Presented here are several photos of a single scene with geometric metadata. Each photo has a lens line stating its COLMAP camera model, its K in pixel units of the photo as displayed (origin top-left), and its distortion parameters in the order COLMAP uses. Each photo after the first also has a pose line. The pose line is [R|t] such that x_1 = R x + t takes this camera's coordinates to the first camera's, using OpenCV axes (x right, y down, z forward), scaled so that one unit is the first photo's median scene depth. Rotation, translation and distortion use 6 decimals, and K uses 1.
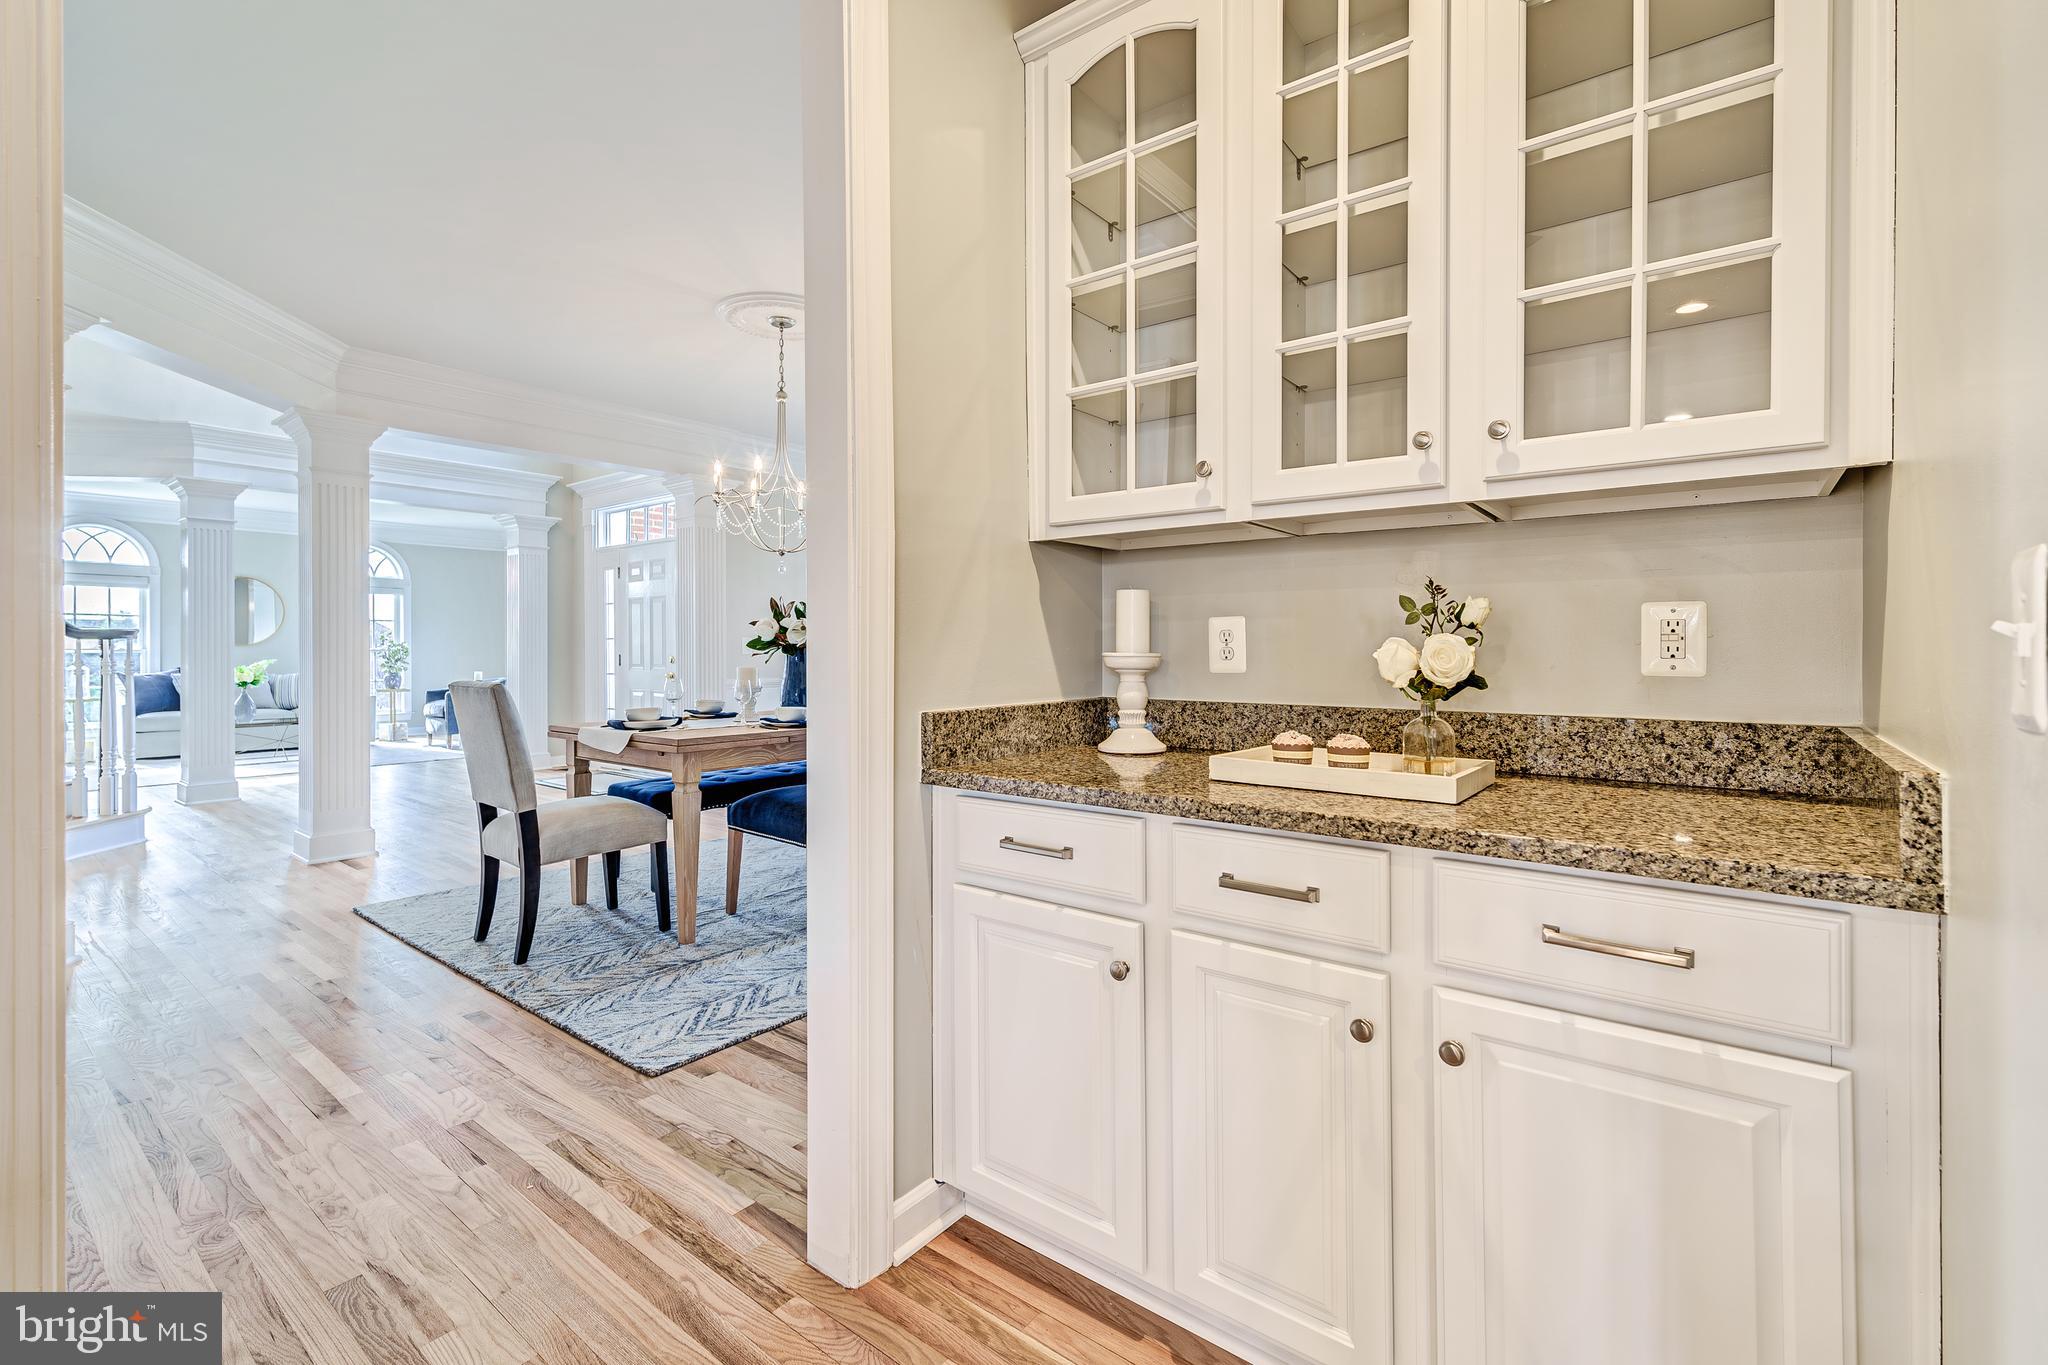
lens RADIAL K [[904.5, 0, 1015.4], [0, 904.5, 652.8], [0, 0, 1]] dist [-0.003400, 0.000317]
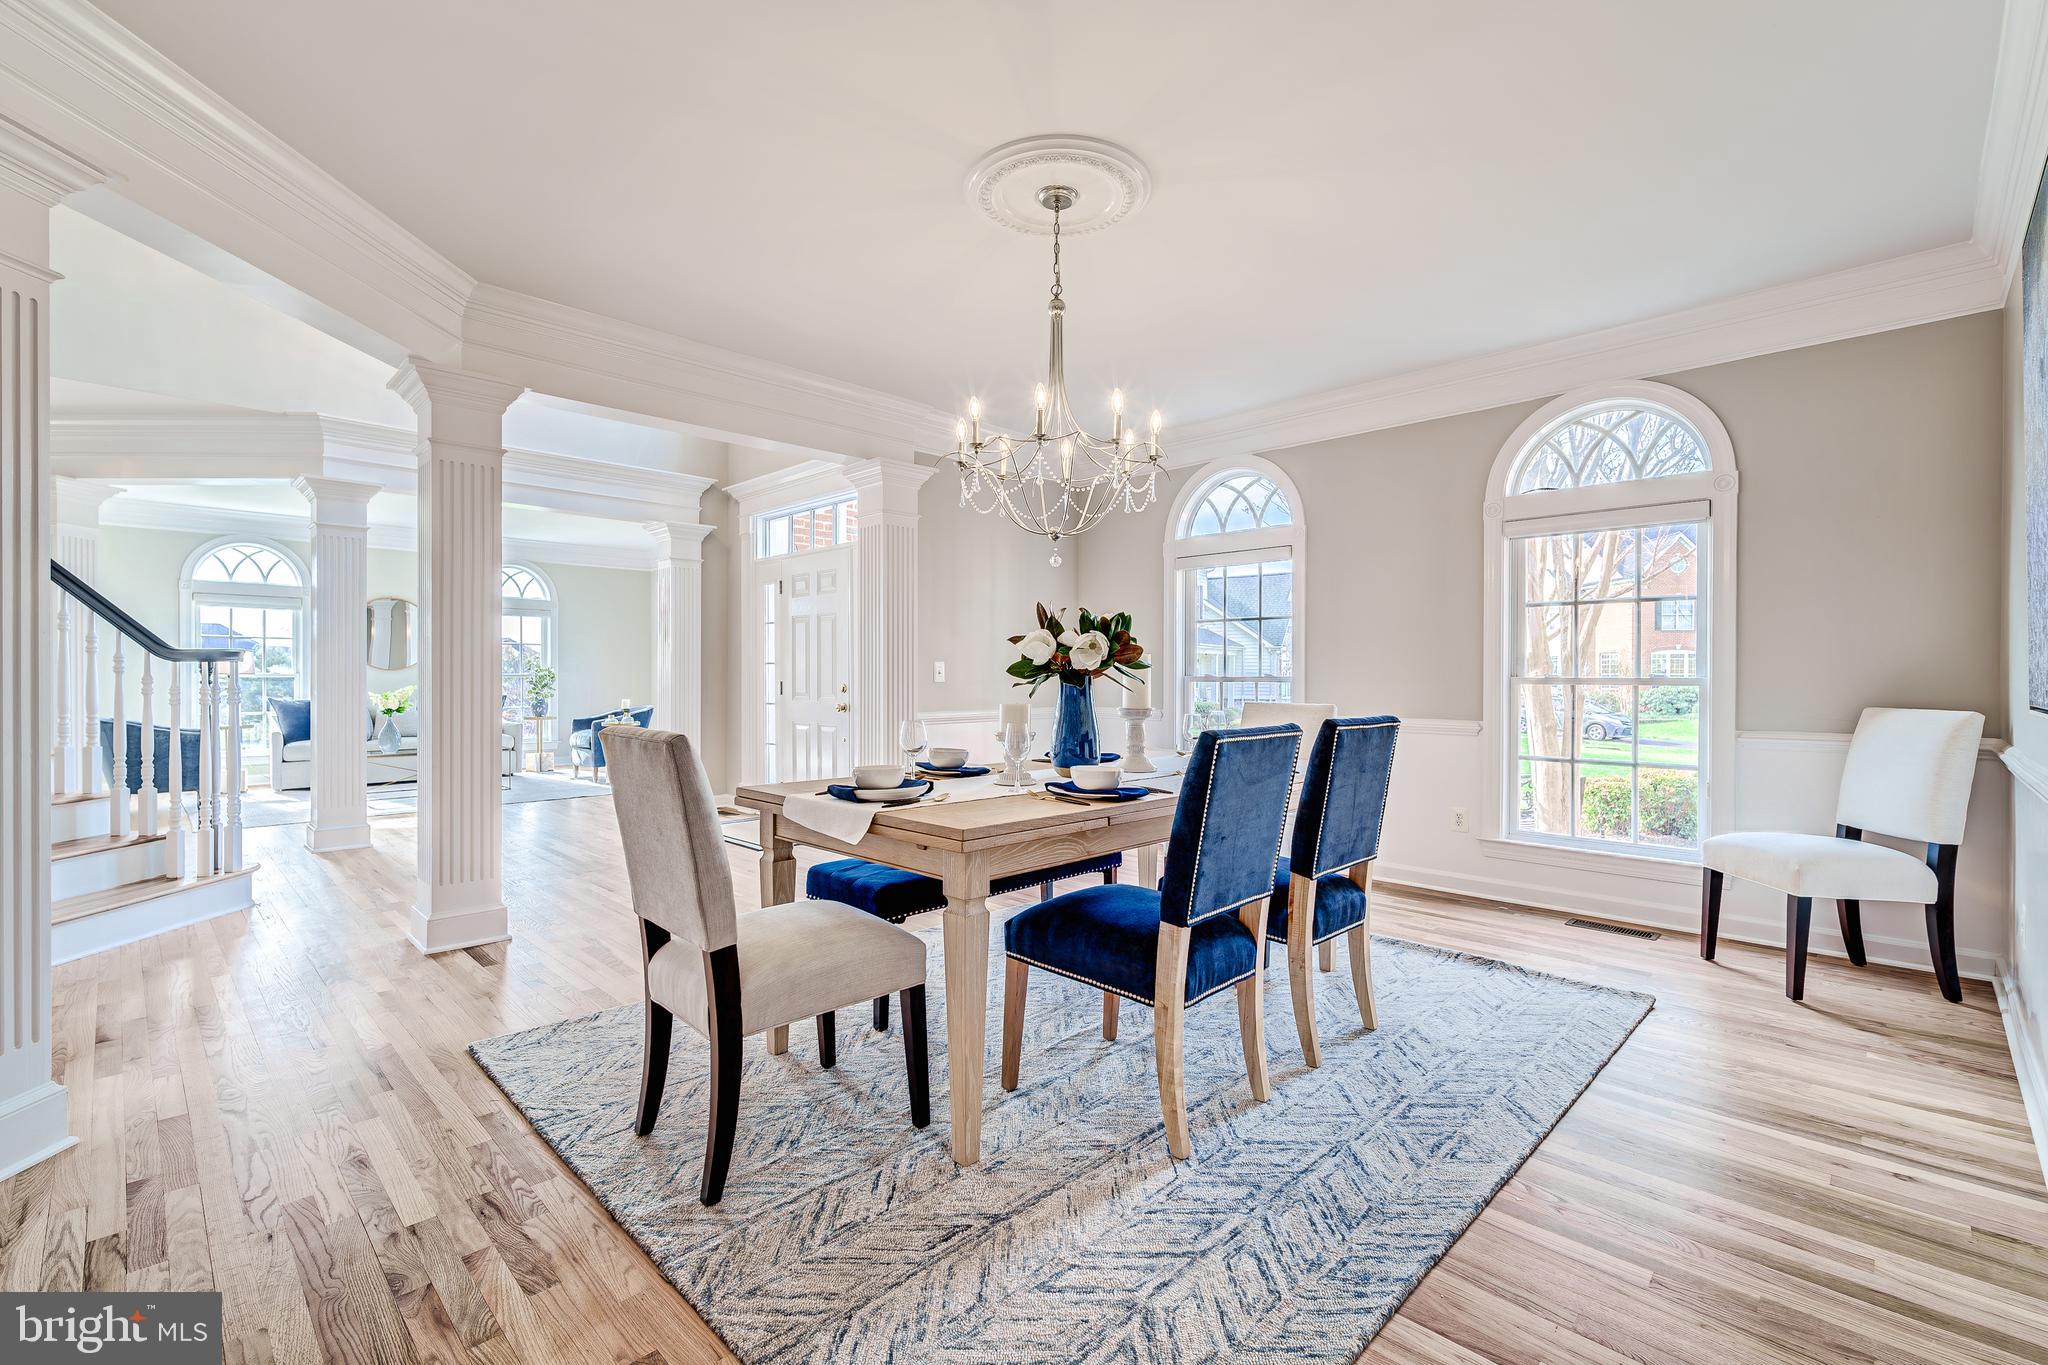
lens RADIAL K [[904.5, 0, 1024.7], [0, 904.5, 680.3], [0, 0, 1]] dist [-0.003400, 0.000317]
pose [[0.993265, 0.004470, -0.115777, -0.199417], [-0.004378, 0.999990, 0.001051, -0.002216], [0.115781, -0.000537, 0.993275, 0.313291]]
